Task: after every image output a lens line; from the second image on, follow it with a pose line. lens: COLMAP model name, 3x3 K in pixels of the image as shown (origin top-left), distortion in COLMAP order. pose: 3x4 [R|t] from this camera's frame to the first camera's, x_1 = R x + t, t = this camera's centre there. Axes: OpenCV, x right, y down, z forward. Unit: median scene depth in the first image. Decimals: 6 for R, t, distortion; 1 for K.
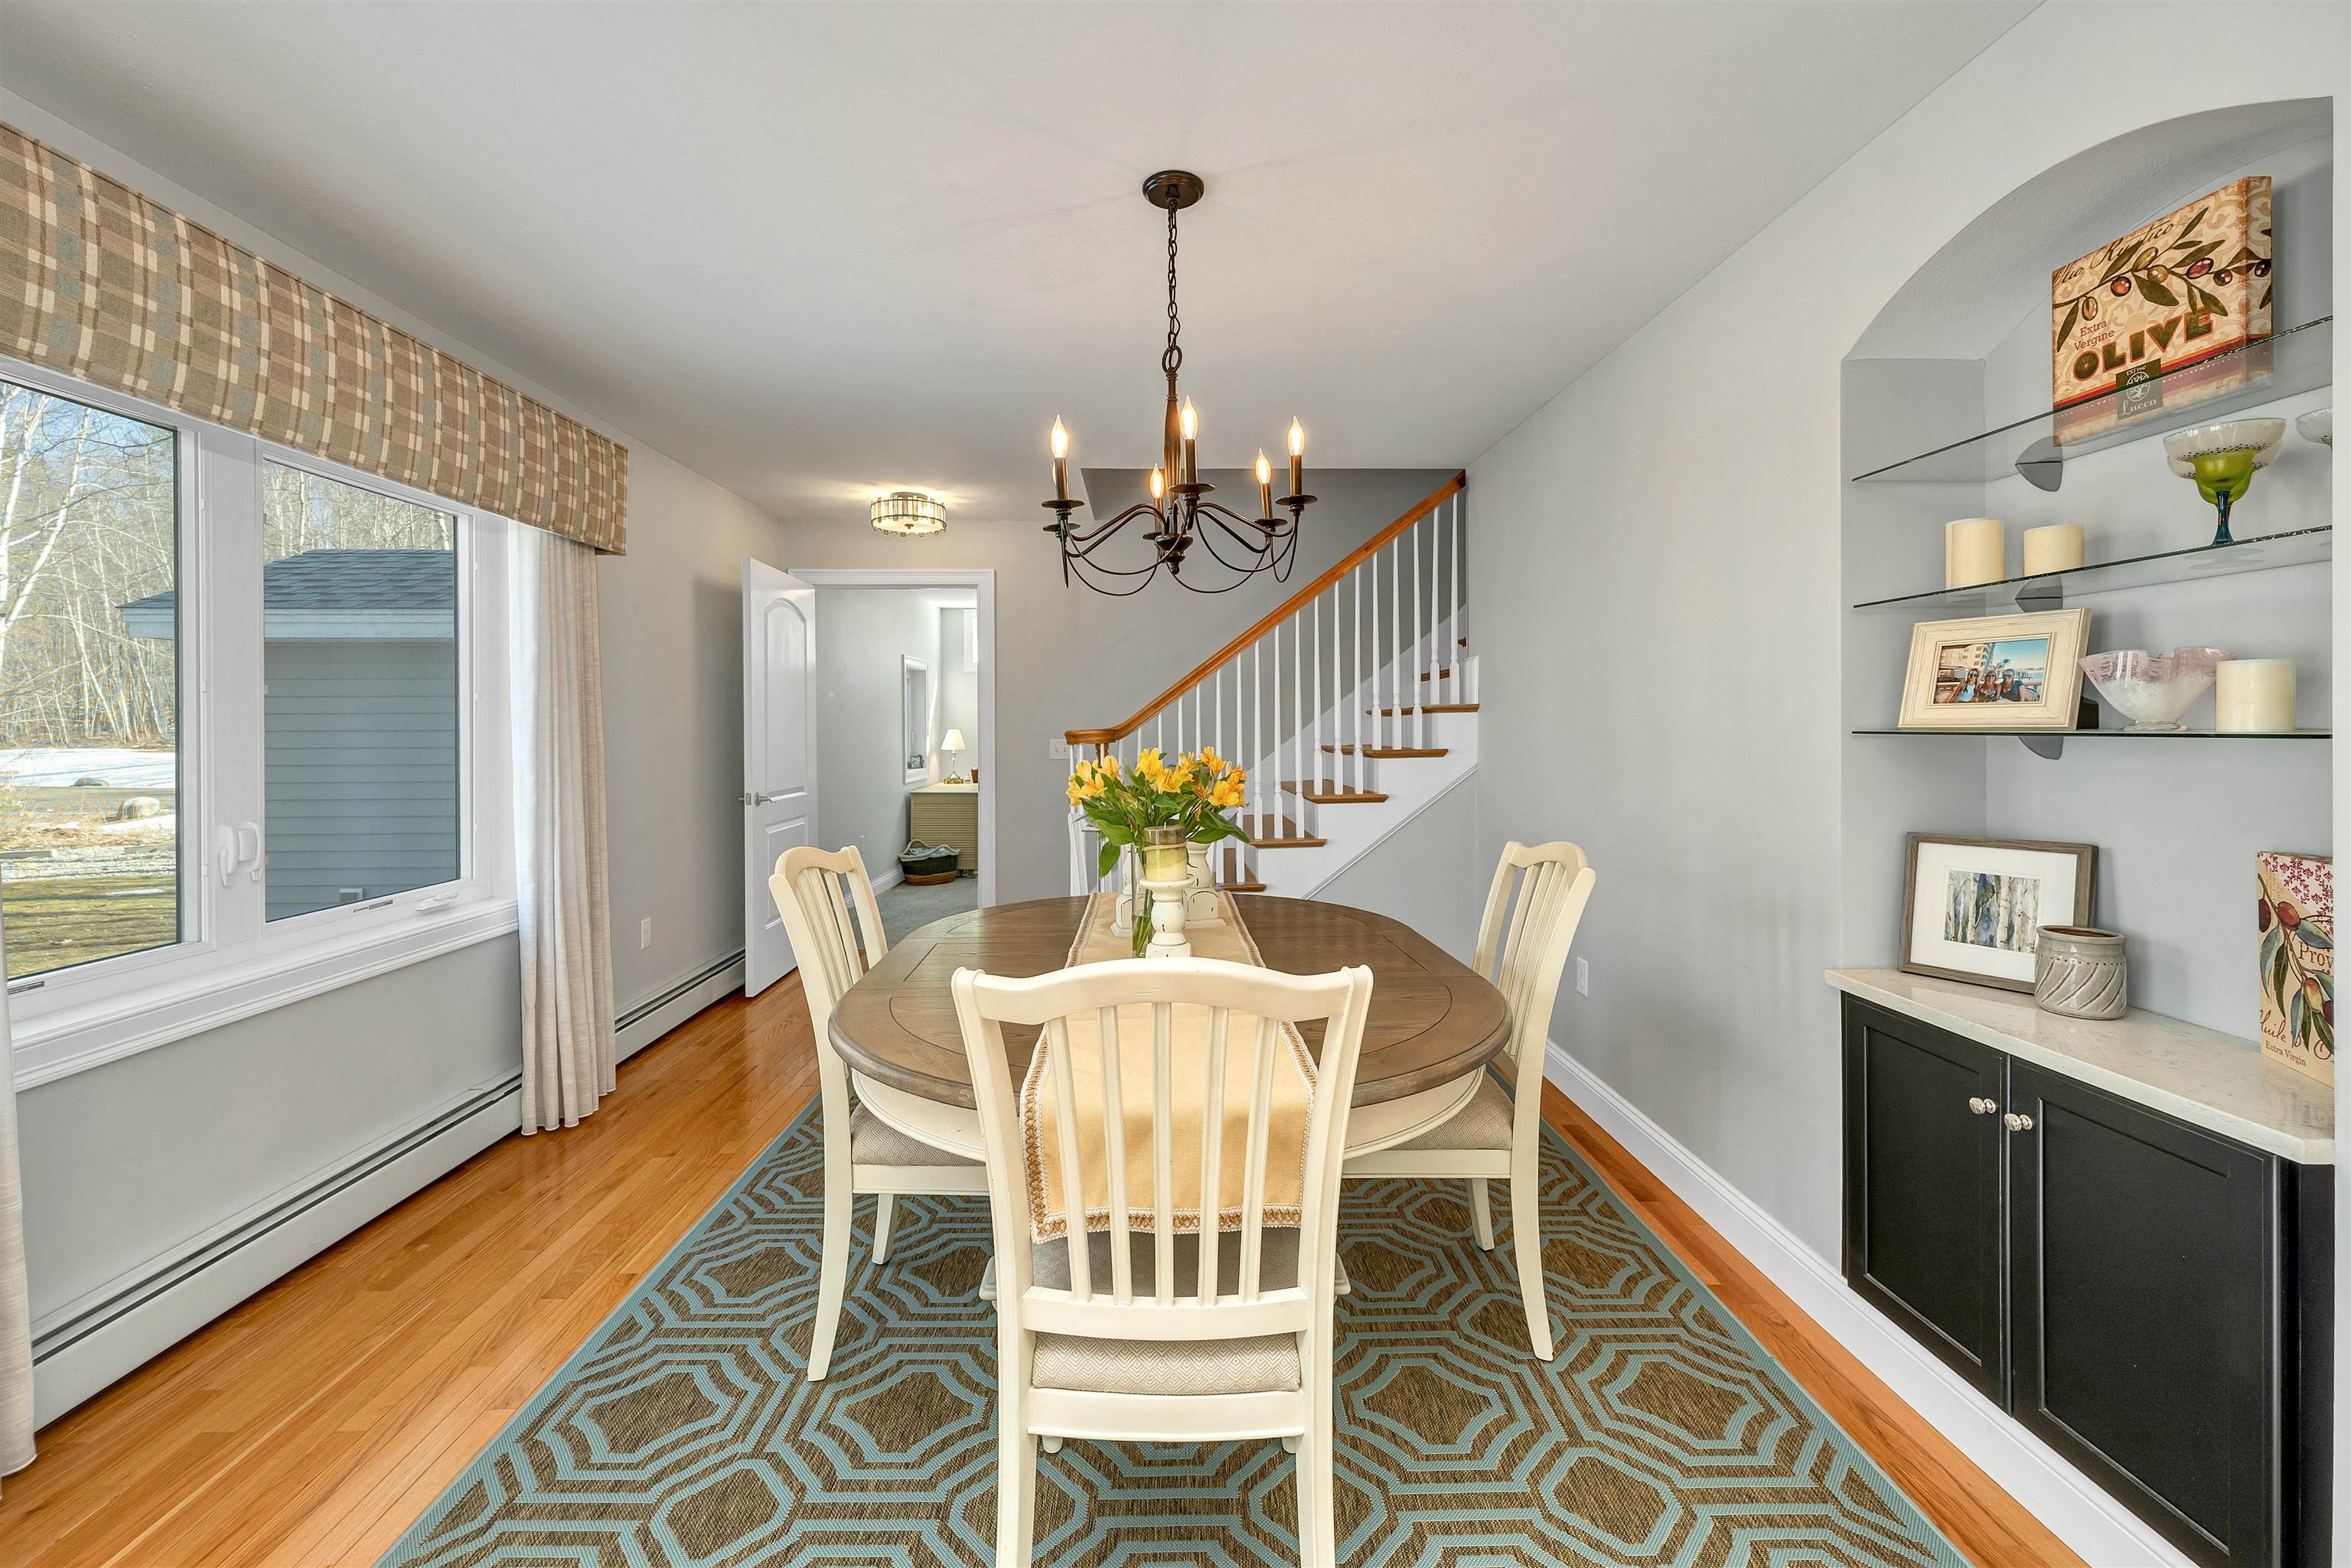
lens RADIAL K [[1002.4, 0, 1164.0], [0, 1002.4, 732.4], [0, 0, 1]] dist [0.018249, -0.000790]
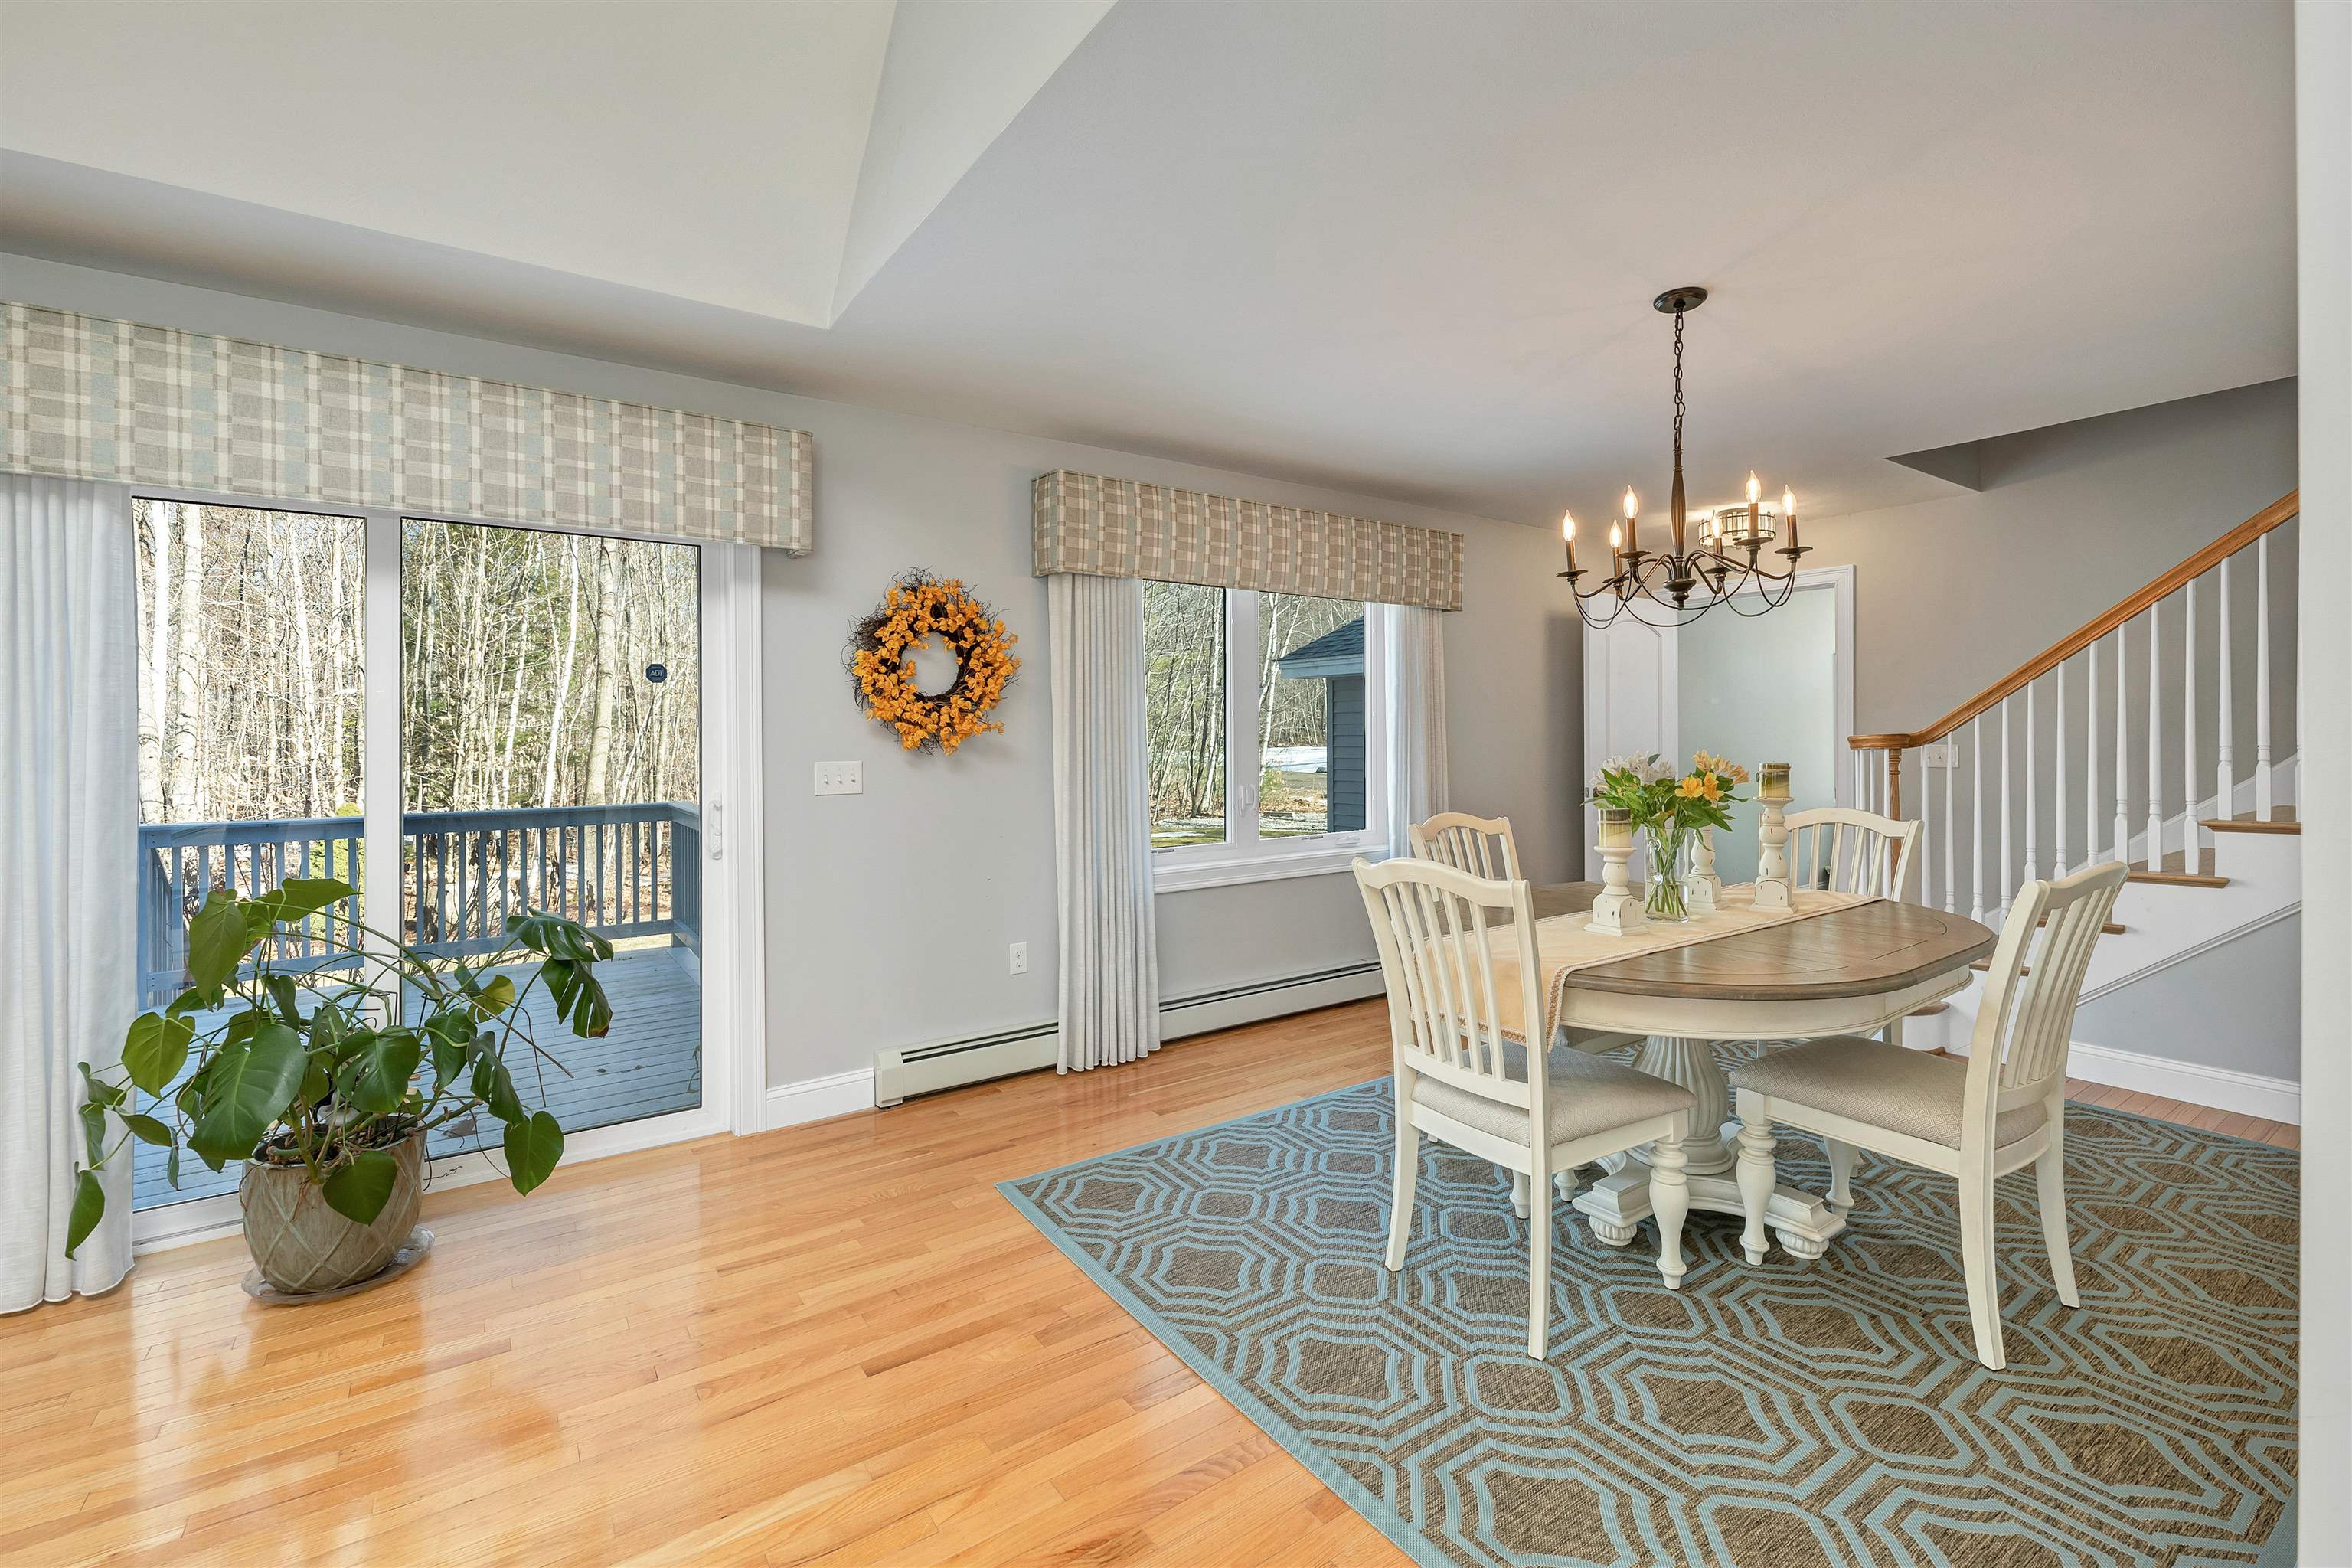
lens RADIAL K [[1002.9, 0, 1164.5], [0, 1002.9, 732.4], [0, 0, 1]] dist [0.018249, -0.000790]
pose [[0.563934, -0.002705, -0.825815, 0.579259], [0.000939, 0.999996, -0.002634, -0.003579], [0.825819, 0.000710, 0.563935, -0.199064]]
